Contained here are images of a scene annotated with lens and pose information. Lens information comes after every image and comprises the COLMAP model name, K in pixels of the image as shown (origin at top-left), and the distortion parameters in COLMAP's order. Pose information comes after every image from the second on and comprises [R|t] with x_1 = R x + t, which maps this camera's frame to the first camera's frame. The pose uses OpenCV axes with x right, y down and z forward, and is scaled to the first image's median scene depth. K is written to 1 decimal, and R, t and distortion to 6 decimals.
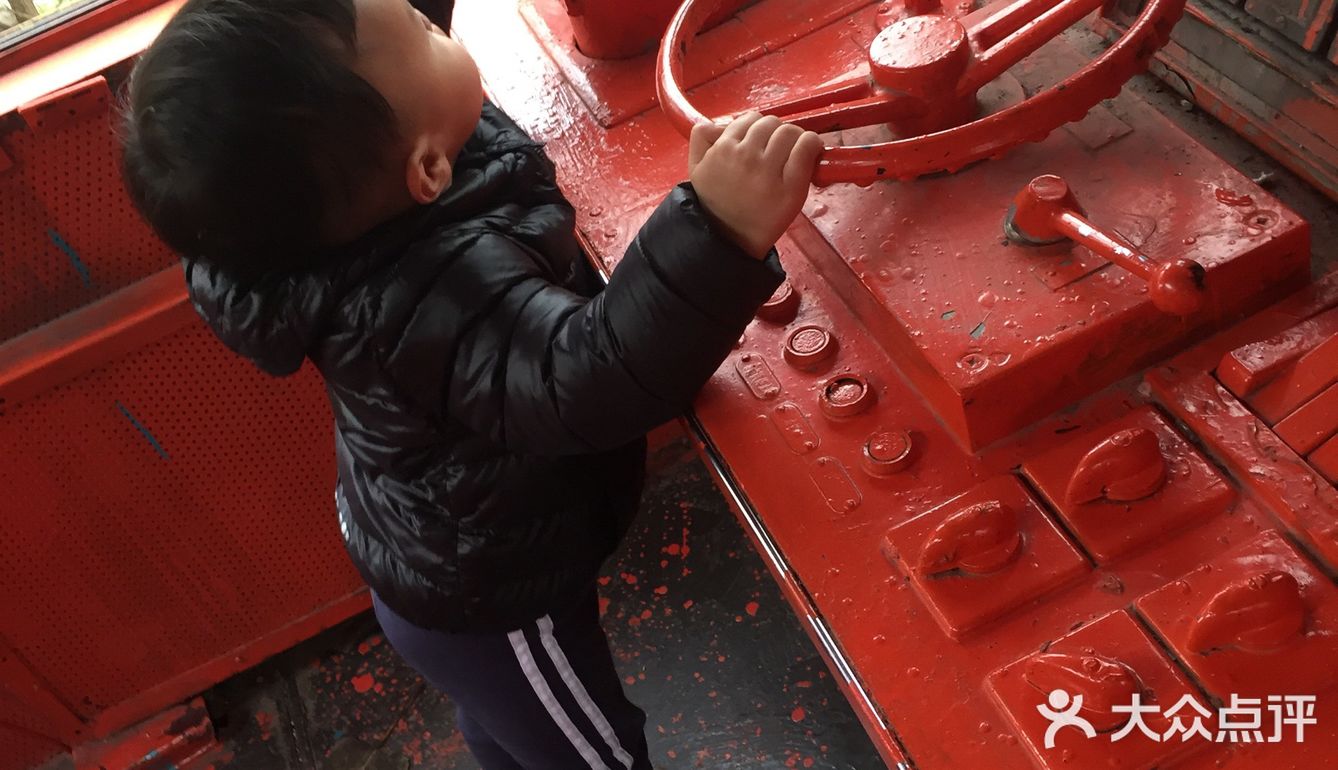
lens RADIAL K [[1511.9, 0, 646.8], [0, 1511.9, 389.1], [0, 0, 1]] dist [0.056120, -0.029178]
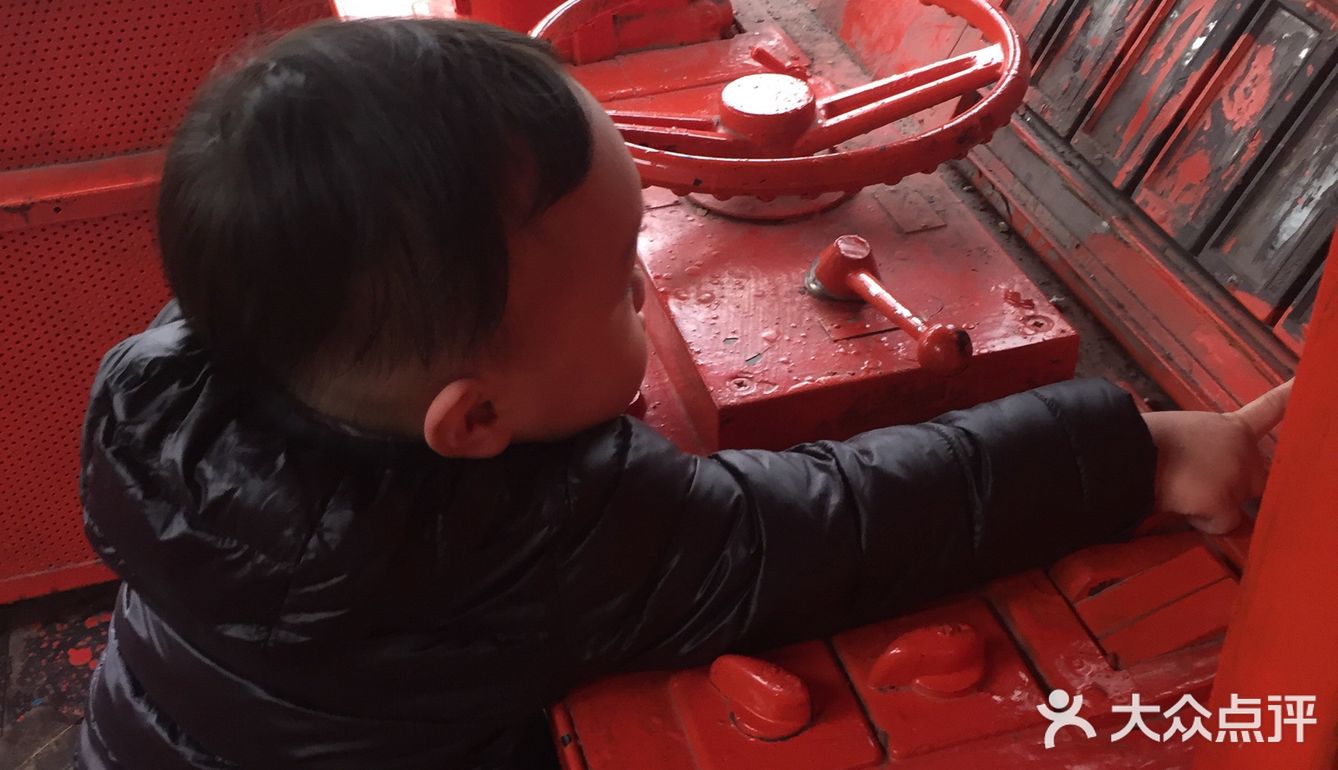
lens RADIAL K [[1524.7, 0, 635.2], [0, 1524.7, 381.4], [0, 0, 1]] dist [0.054792, -0.027506]
pose [[0.965627, 0.246945, 0.081135, 0.055817], [-0.238304, 0.965705, -0.103081, 0.089153], [-0.103808, 0.080203, 0.991358, -0.002455]]
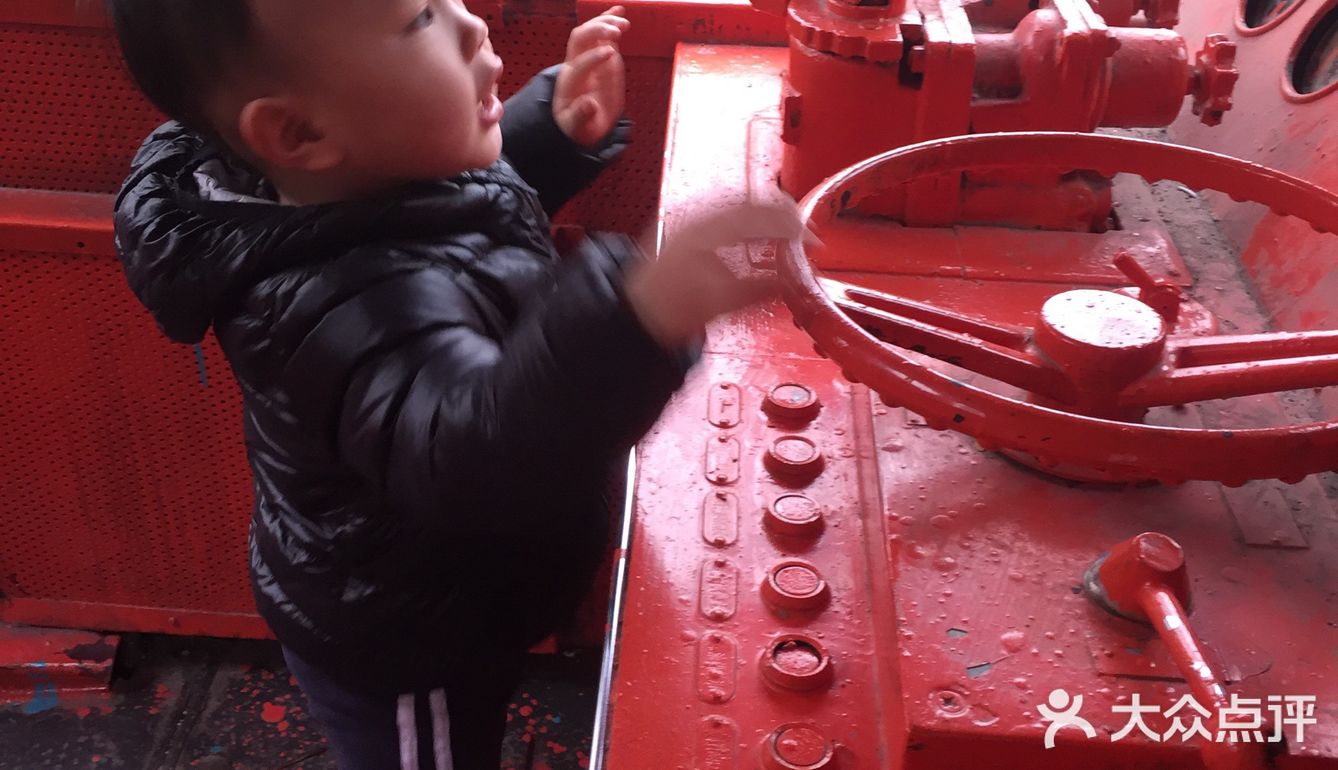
lens RADIAL K [[1524.7, 0, 635.2], [0, 1524.7, 381.4], [0, 0, 1]] dist [0.054792, -0.027506]
pose [[0.865598, 0.472344, -0.166225, 0.116464], [-0.489558, 0.868041, -0.082697, -0.014705], [0.105229, 0.152959, 0.982614, 0.196987]]
